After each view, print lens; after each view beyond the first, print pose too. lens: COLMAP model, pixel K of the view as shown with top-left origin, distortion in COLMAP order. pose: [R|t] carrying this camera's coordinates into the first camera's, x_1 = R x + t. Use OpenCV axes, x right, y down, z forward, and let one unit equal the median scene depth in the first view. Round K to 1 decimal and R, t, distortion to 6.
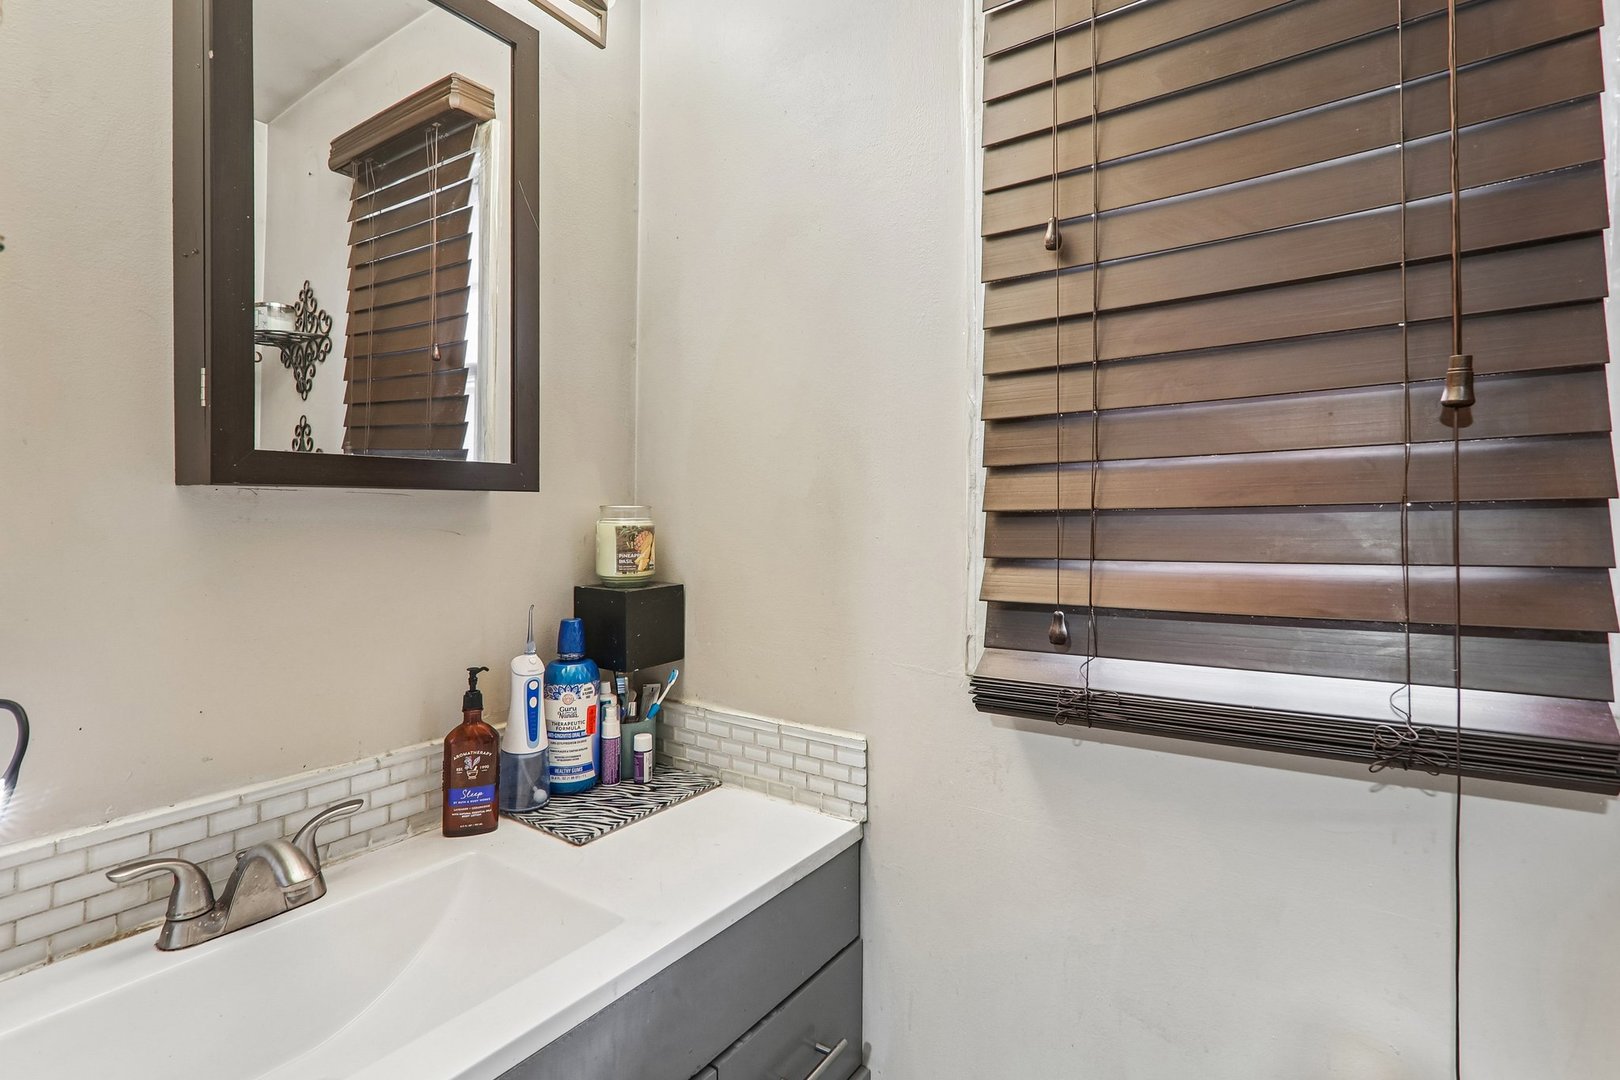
lens RADIAL K [[748.6, 0, 816.7], [0, 748.6, 533.1], [0, 0, 1]] dist [-0.003560, 0.001102]
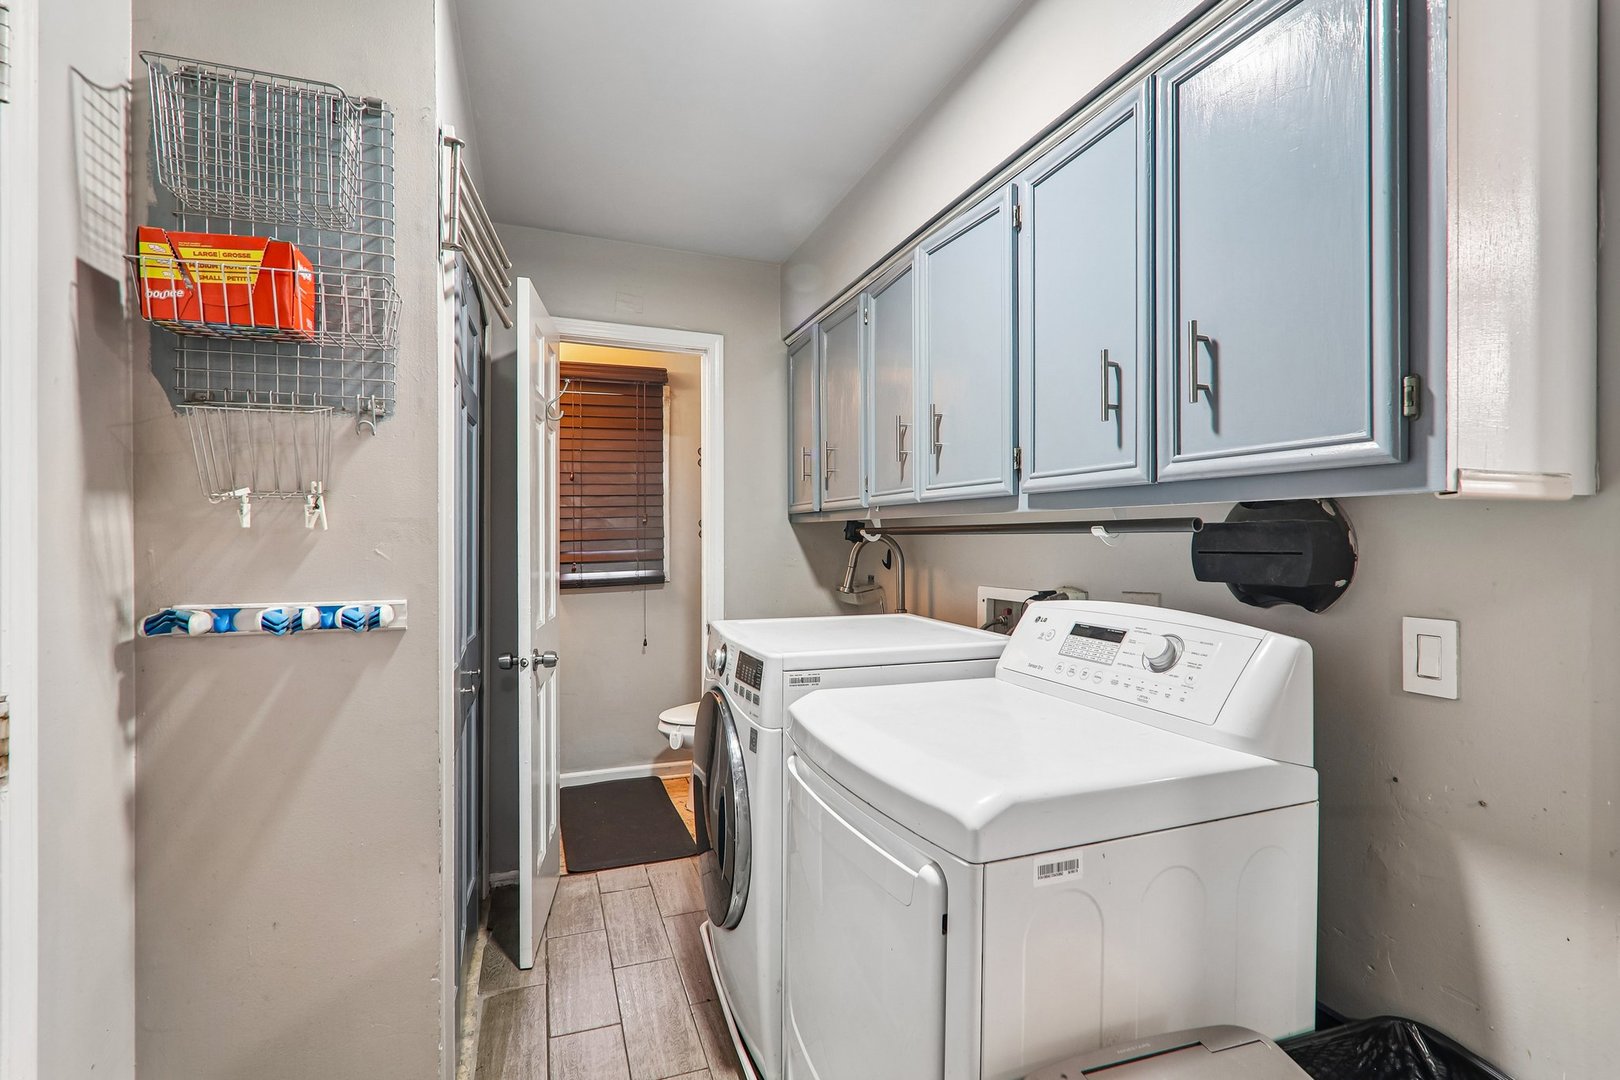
lens RADIAL K [[748.6, 0, 810.4], [0, 748.6, 539.6], [0, 0, 1]] dist [-0.003560, 0.001102]
pose [[0.607830, -0.001020, 0.794066, -2.718019], [-0.001817, 0.999995, 0.002676, -0.058445], [-0.794065, -0.003069, 0.607825, -3.249391]]
